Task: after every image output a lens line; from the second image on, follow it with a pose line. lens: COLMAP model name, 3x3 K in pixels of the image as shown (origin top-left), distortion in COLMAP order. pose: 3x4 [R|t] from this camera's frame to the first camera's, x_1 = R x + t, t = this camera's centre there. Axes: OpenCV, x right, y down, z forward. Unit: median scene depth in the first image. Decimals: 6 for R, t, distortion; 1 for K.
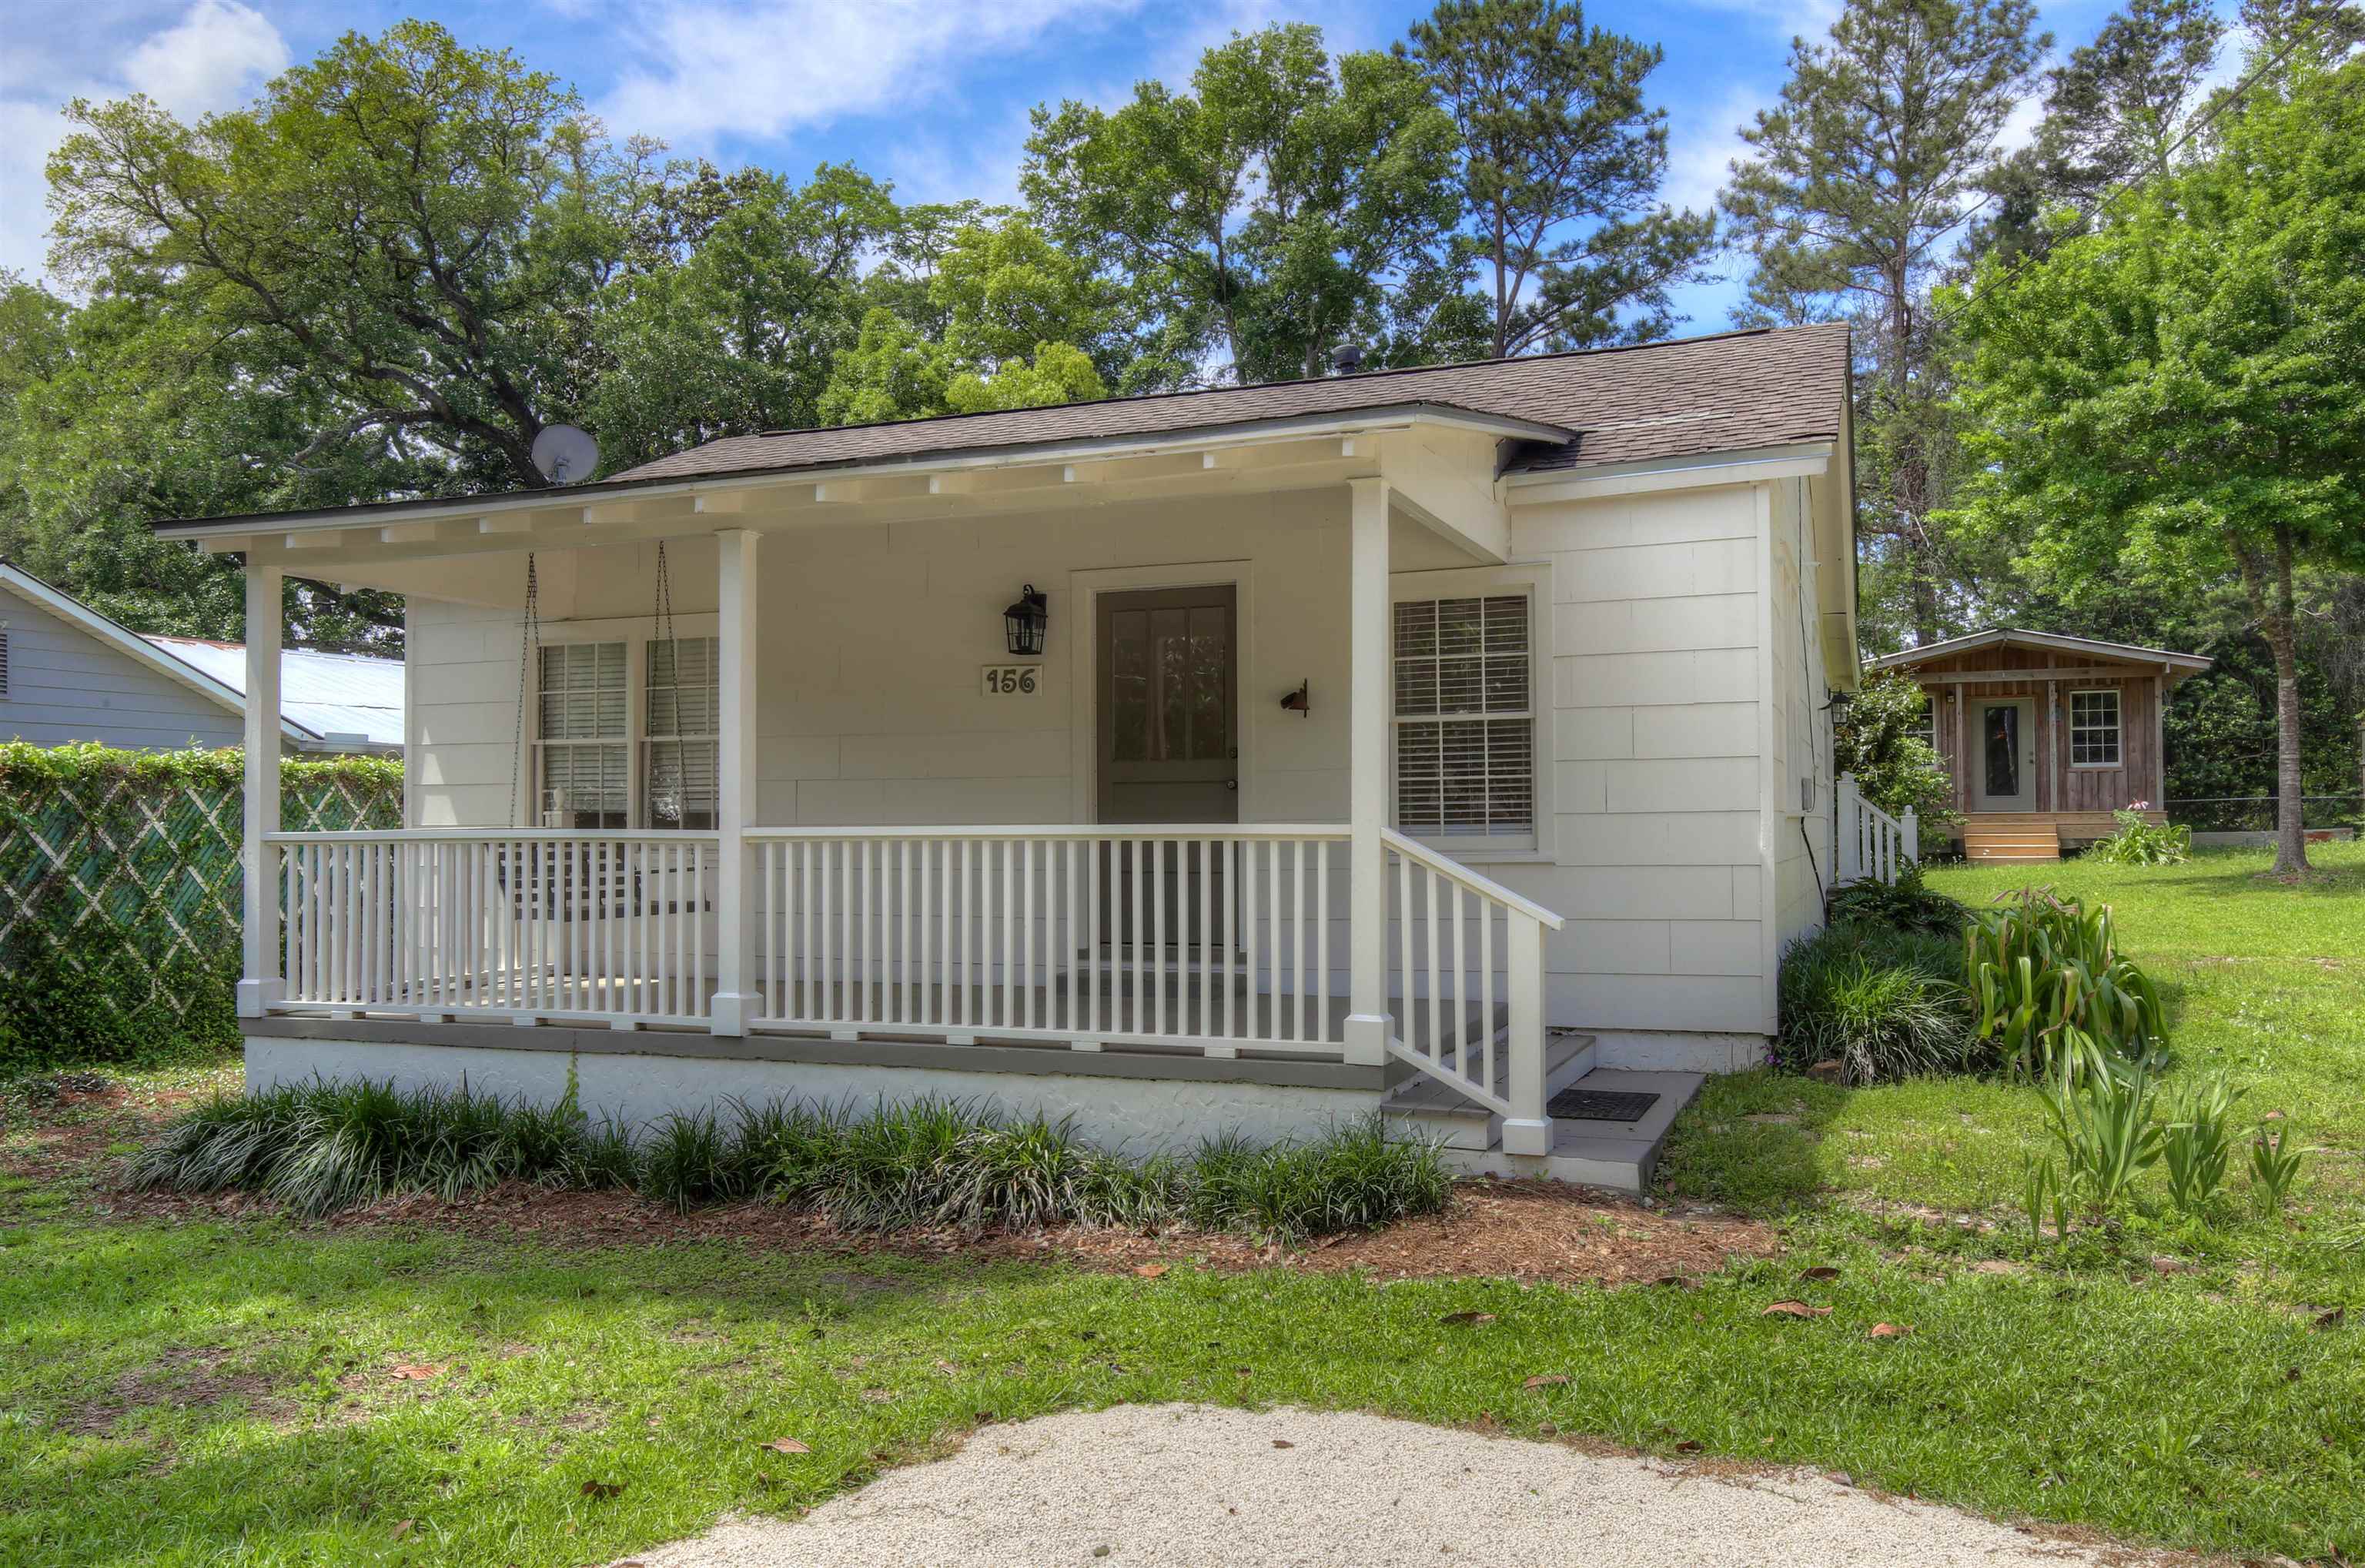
lens RADIAL K [[1683.3, 0, 1180.3], [0, 1683.3, 788.3], [0, 0, 1]] dist [0.030007, -0.006719]
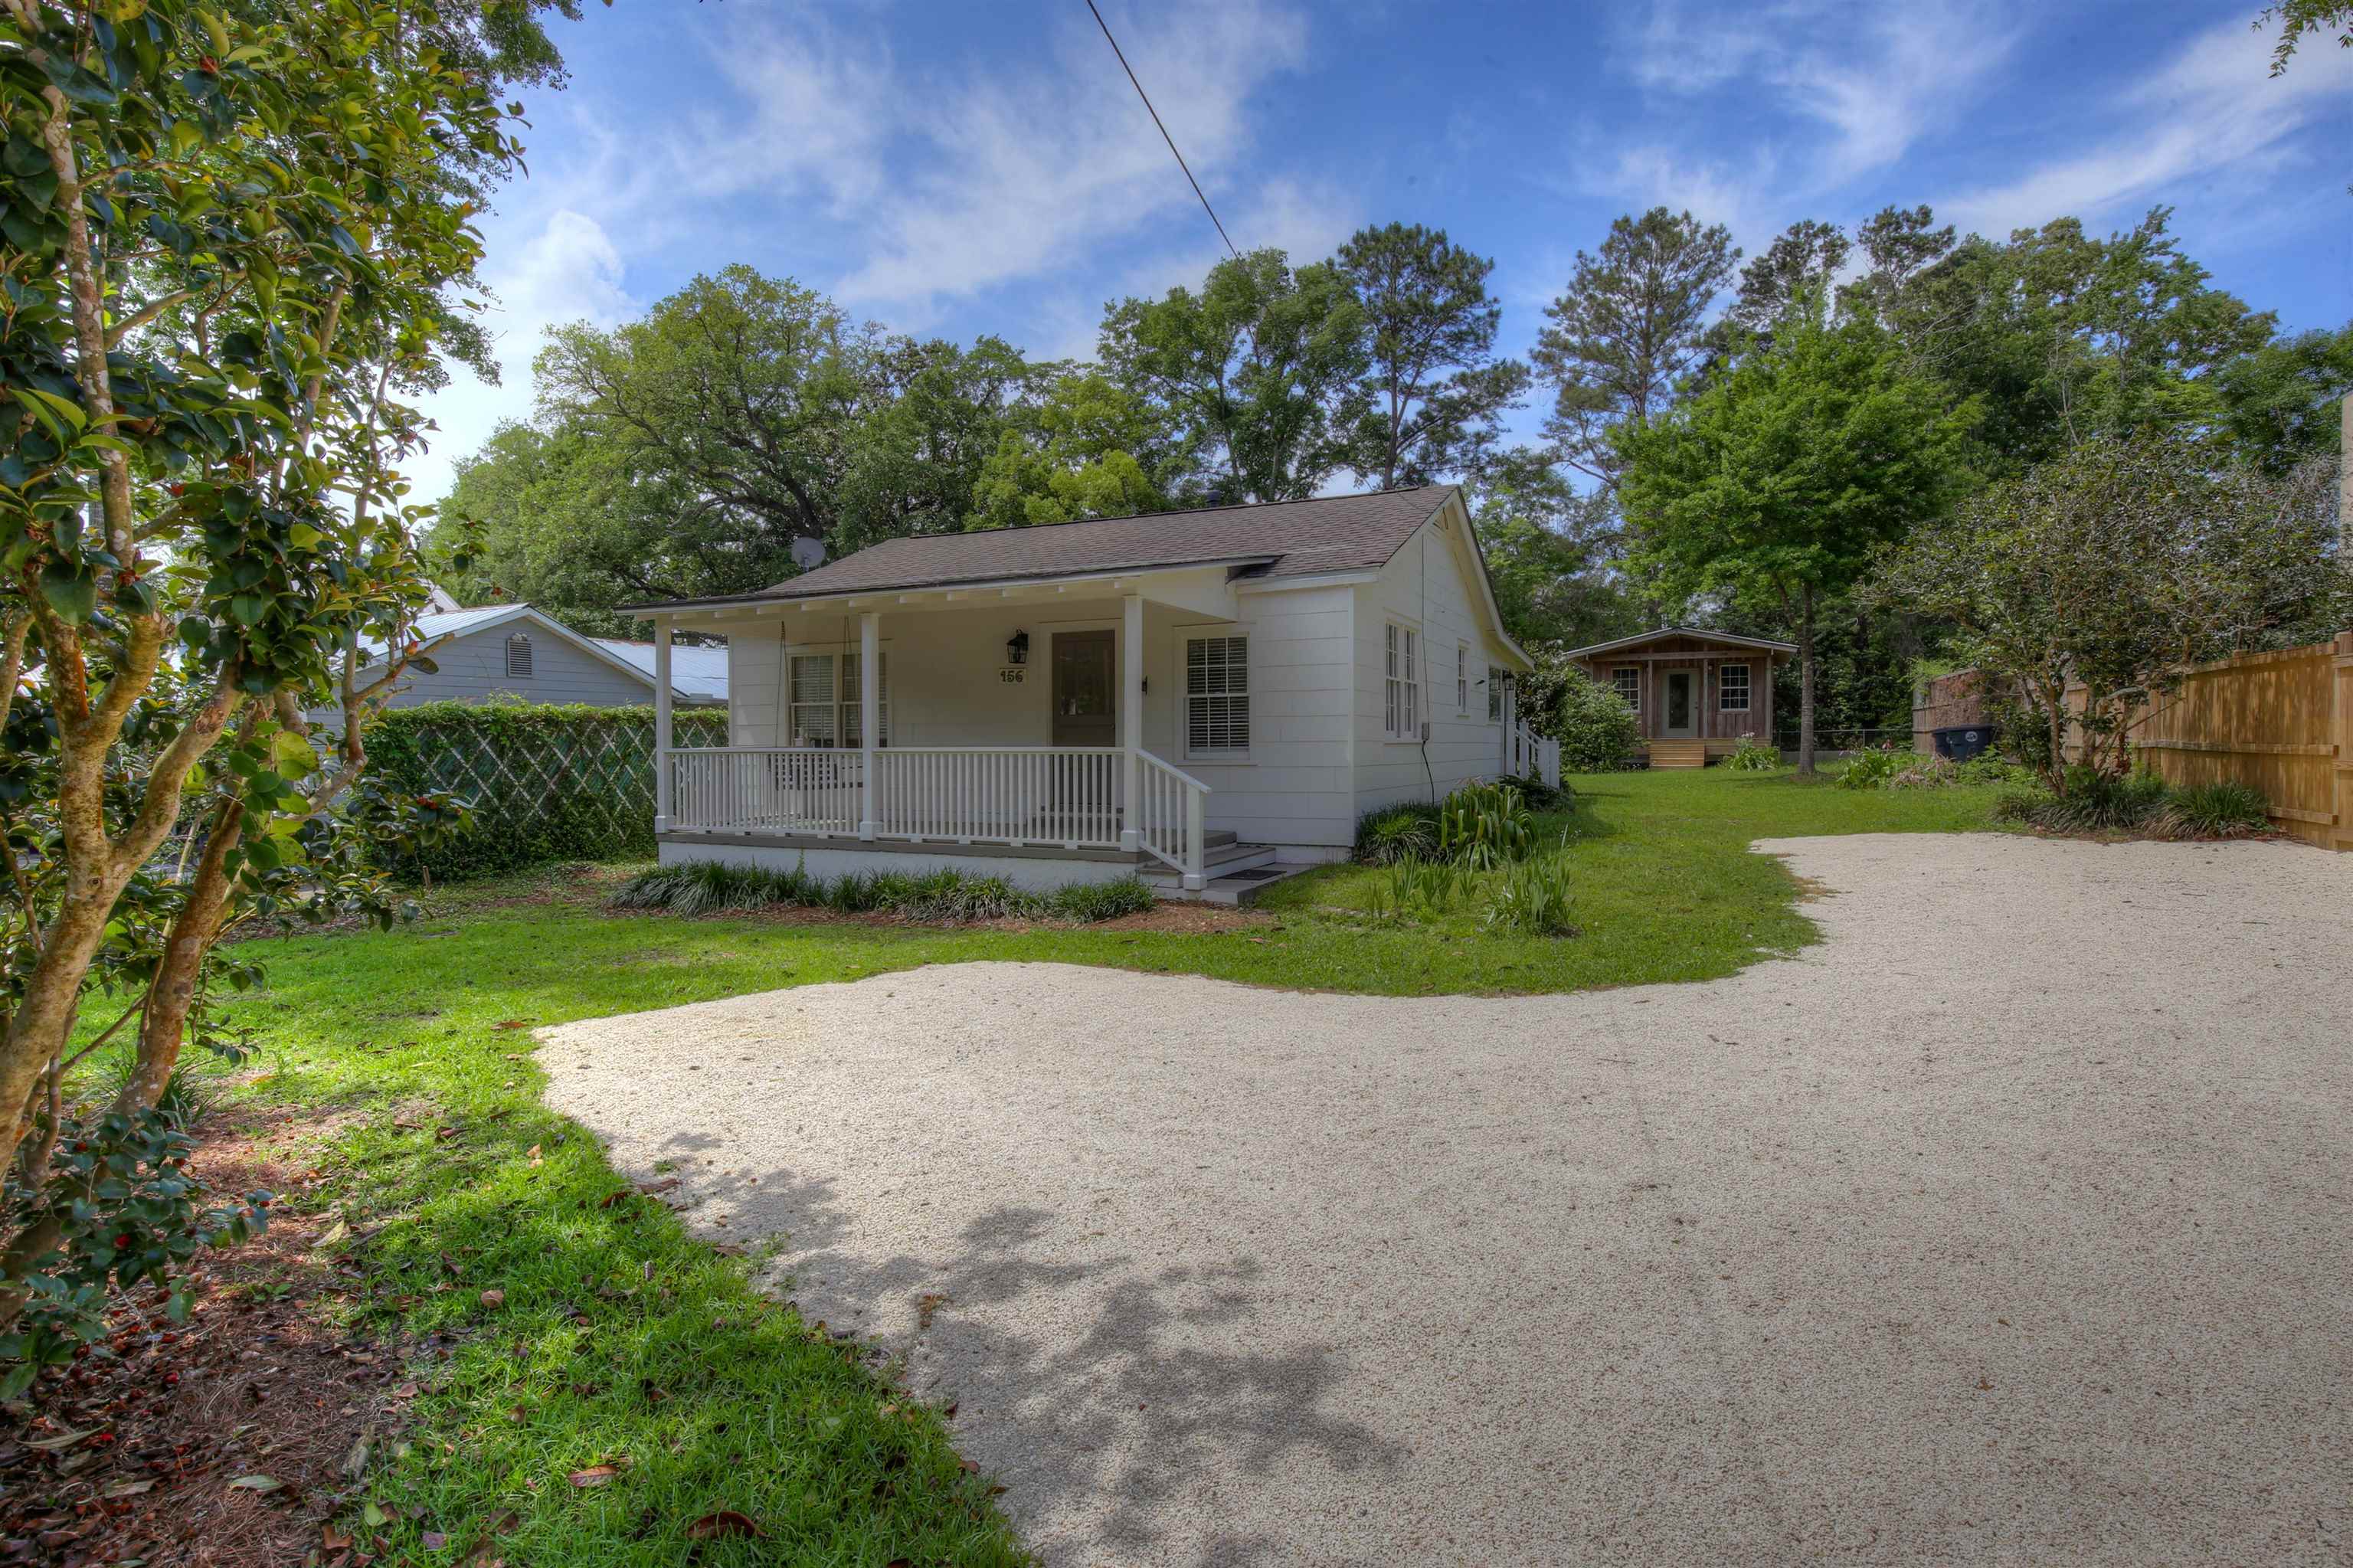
lens RADIAL K [[1138.7, 0, 1178.8], [0, 1138.7, 767.2], [0, 0, 1]] dist [-0.002867, -0.000410]
pose [[0.998139, 0.004415, -0.060819, 0.060928], [-0.001793, 0.999069, 0.043099, -0.004258], [0.060953, -0.042910, 0.997218, -0.122755]]
